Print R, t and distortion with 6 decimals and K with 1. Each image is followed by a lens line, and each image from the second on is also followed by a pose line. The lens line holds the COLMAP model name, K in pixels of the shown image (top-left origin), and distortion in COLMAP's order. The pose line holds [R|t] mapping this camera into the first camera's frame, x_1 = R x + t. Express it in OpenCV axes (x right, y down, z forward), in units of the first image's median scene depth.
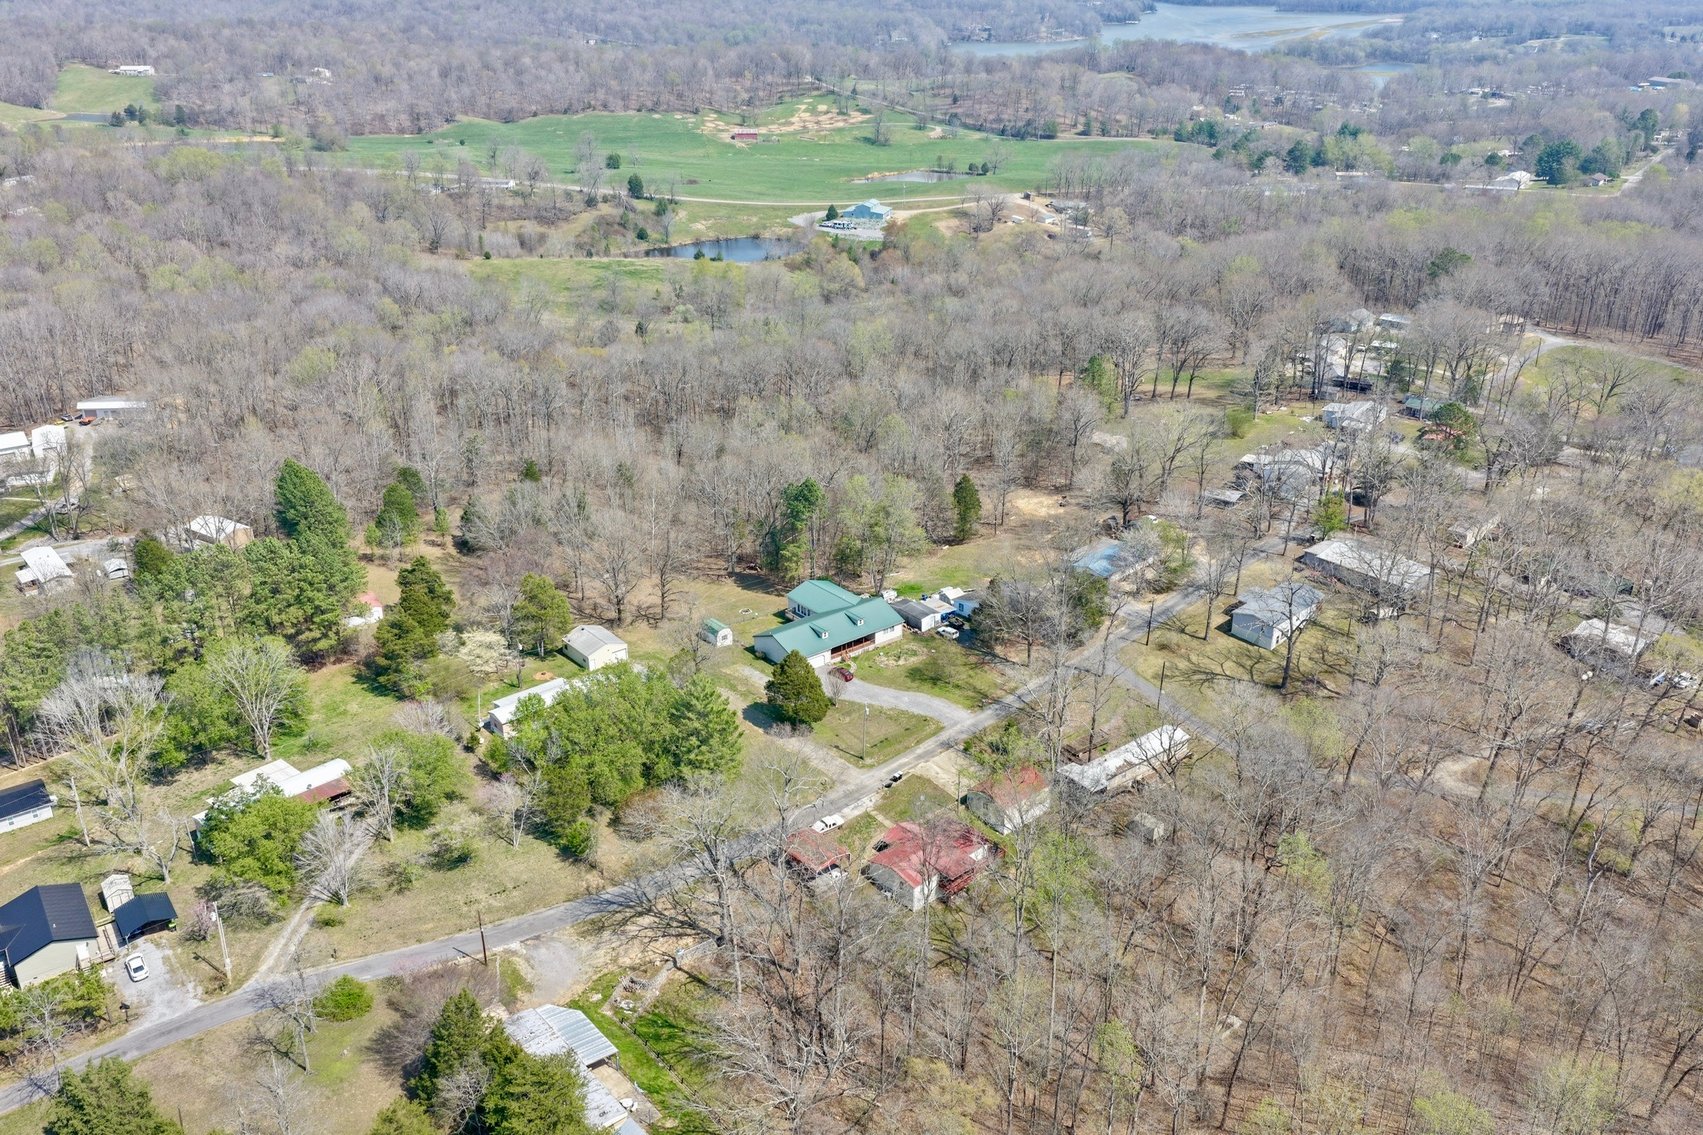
lens RADIAL K [[1412.4, 0, 851.5], [0, 1412.4, 567.5], [0, 0, 1]] dist [-0.016541, 0.037994]
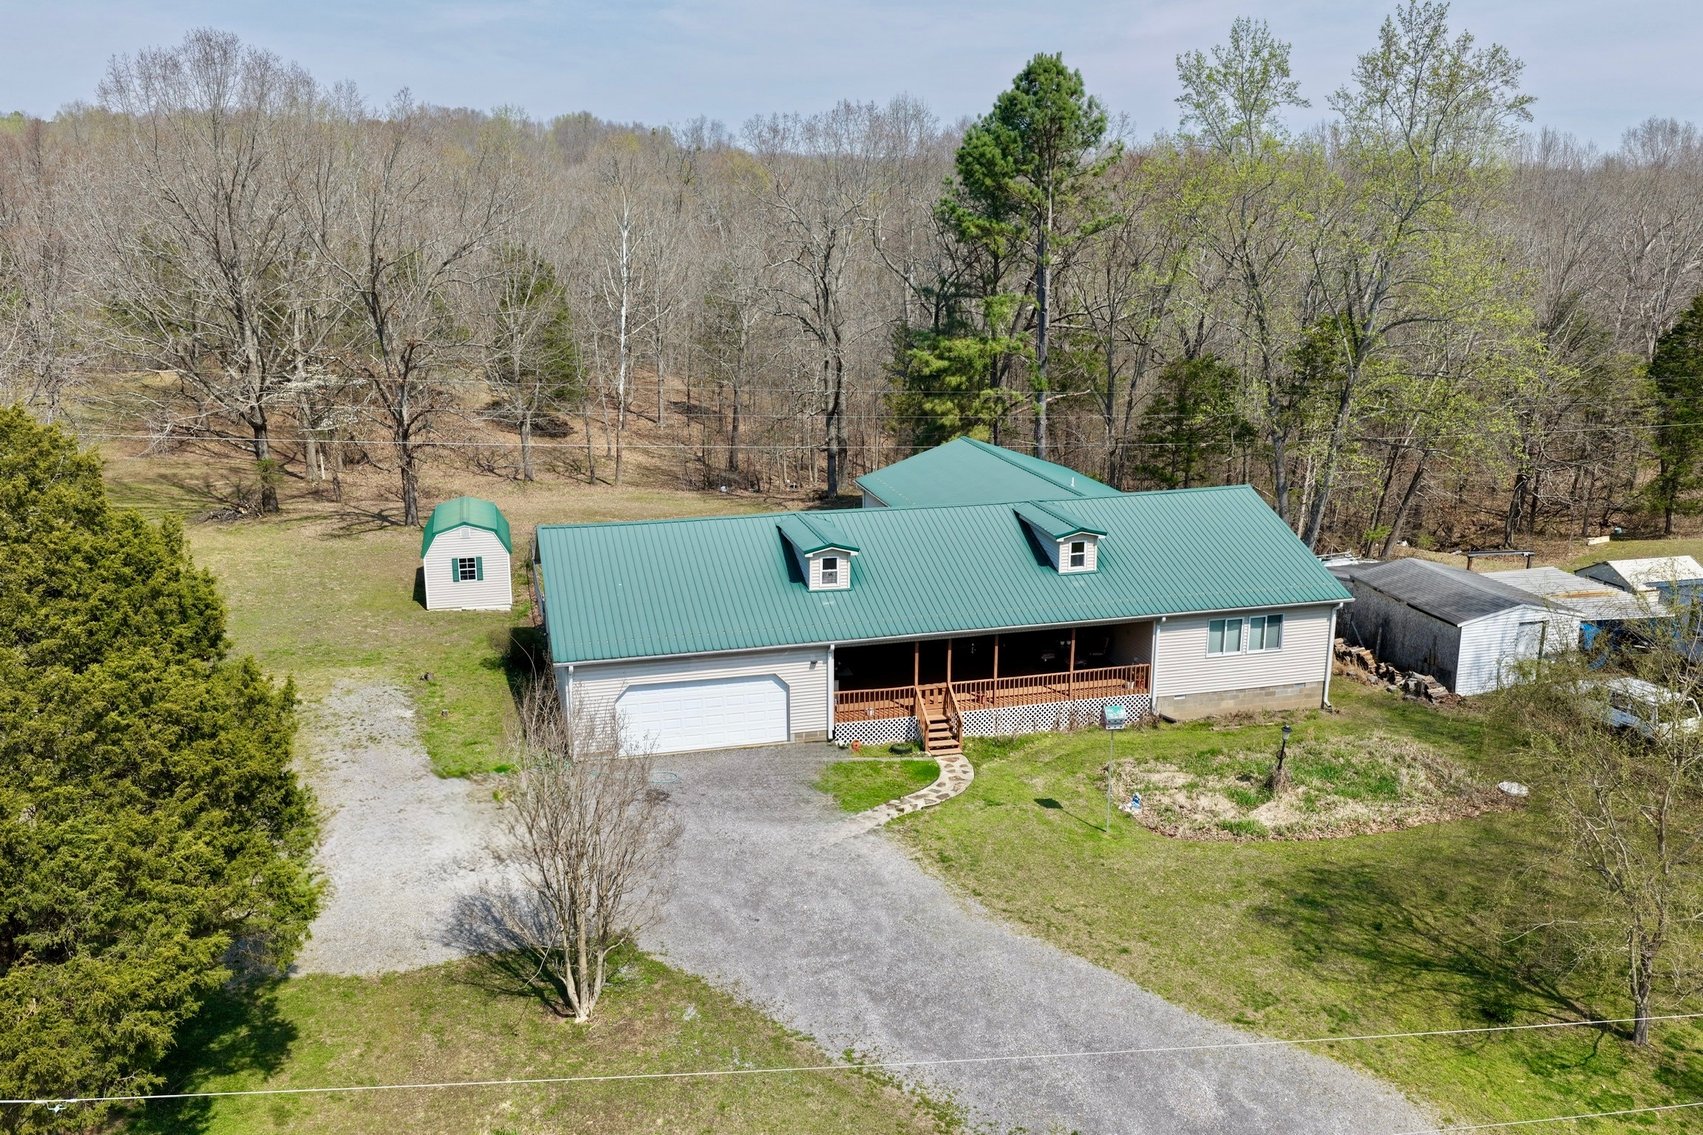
lens RADIAL K [[1412.4, 0, 851.5], [0, 1412.4, 567.5], [0, 0, 1]] dist [-0.016541, 0.037994]
pose [[0.918710, 0.108521, -0.379731, 0.047958], [-0.159409, 0.981597, -0.105144, 0.063281], [0.361333, 0.157129, 0.919102, 0.826288]]
